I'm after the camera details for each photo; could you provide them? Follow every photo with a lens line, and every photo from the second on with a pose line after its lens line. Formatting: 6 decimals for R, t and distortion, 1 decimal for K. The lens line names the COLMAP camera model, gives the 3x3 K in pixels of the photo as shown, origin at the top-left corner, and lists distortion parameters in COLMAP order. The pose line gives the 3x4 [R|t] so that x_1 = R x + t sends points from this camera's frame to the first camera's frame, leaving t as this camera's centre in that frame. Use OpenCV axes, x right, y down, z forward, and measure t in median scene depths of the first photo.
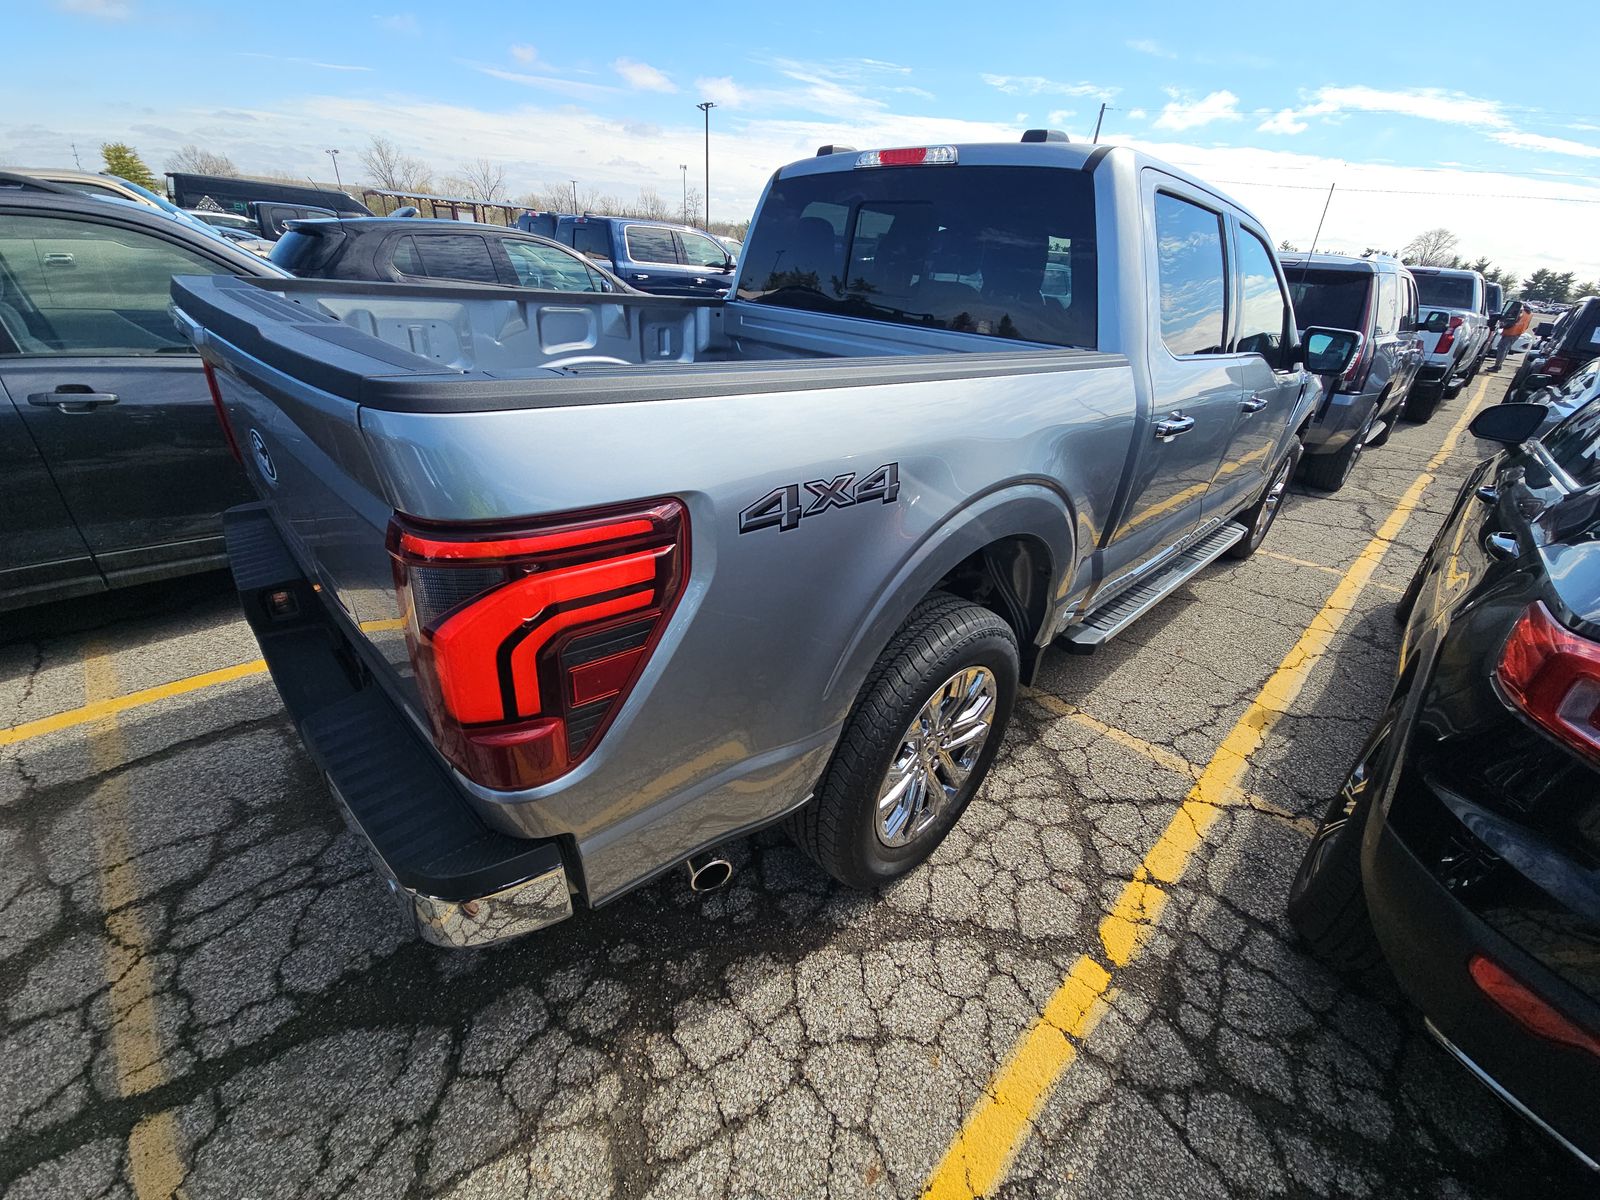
lens RADIAL K [[649.8, 0, 802.4], [0, 649.8, 581.4], [0, 0, 1]] dist [0.060304, -0.033889]
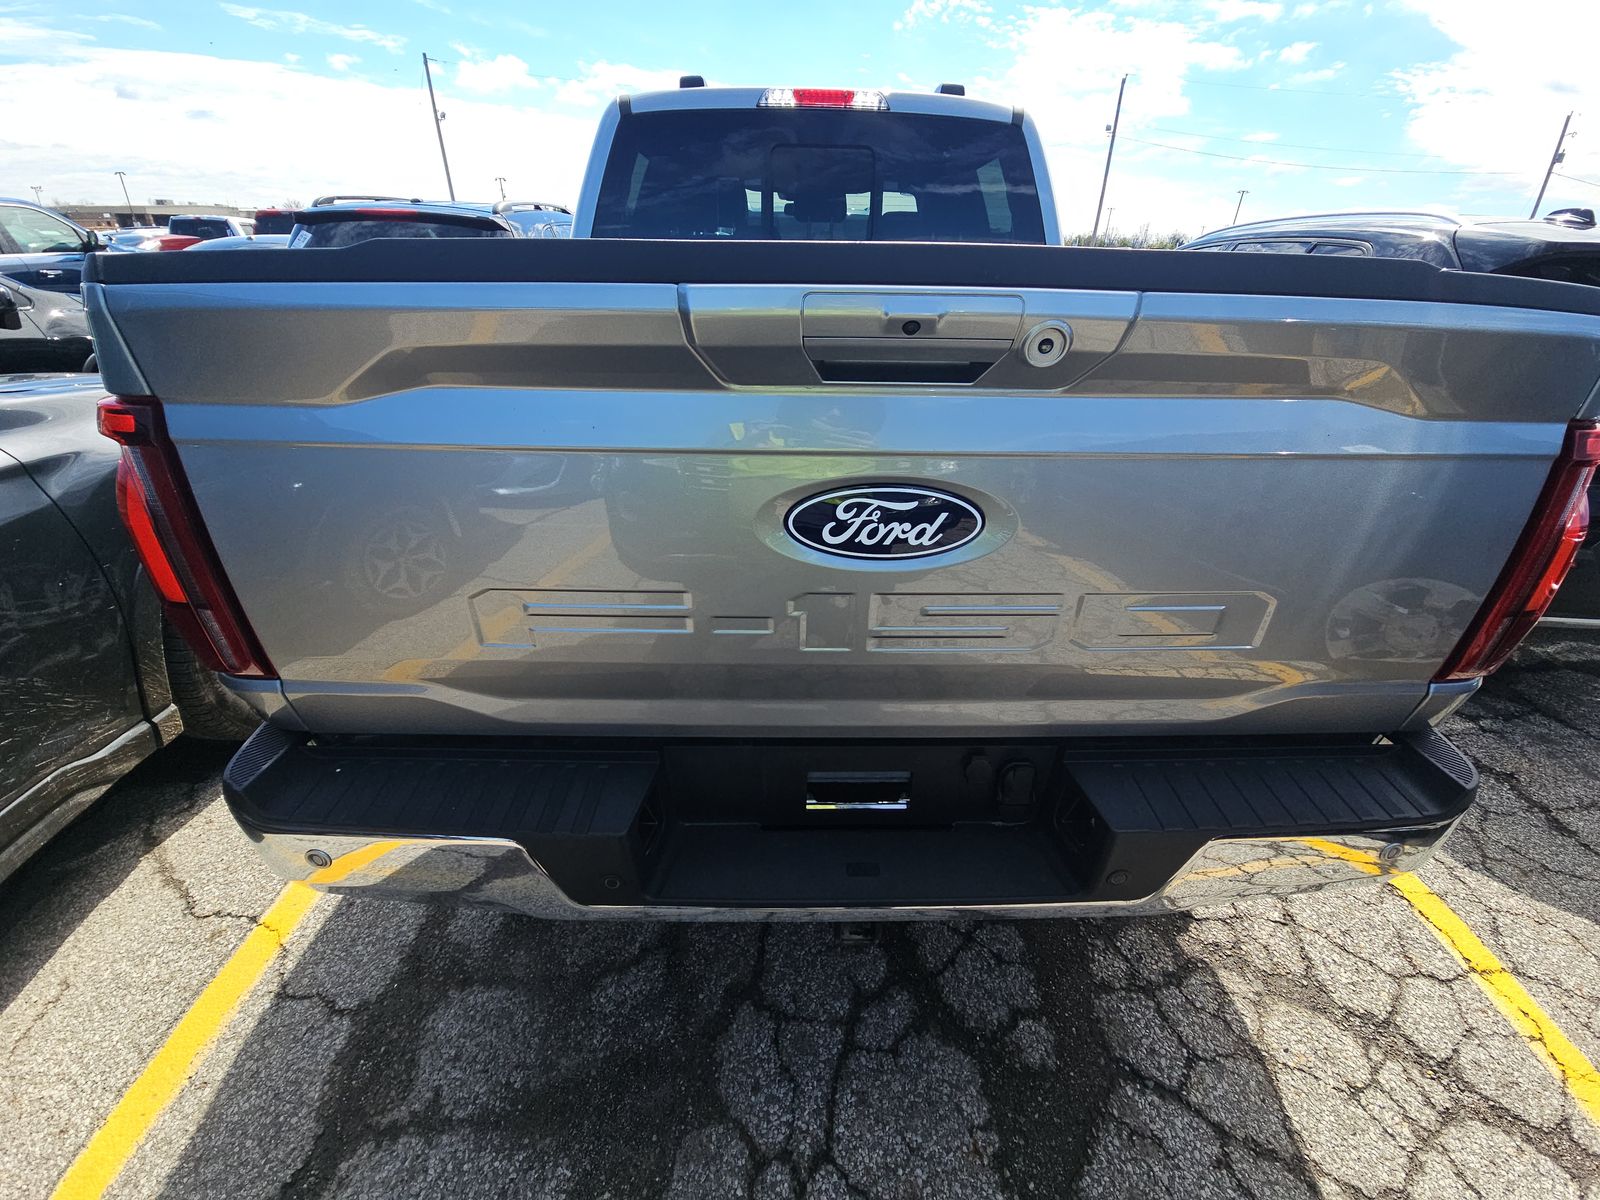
lens RADIAL K [[649.8, 0, 802.4], [0, 649.8, 581.4], [0, 0, 1]] dist [0.060304, -0.033889]
pose [[0.683137, -0.372847, 0.627941, -1.139632], [0.346047, 0.922455, 0.171254, -0.249036], [-0.643099, 0.100307, 0.759186, 0.532154]]
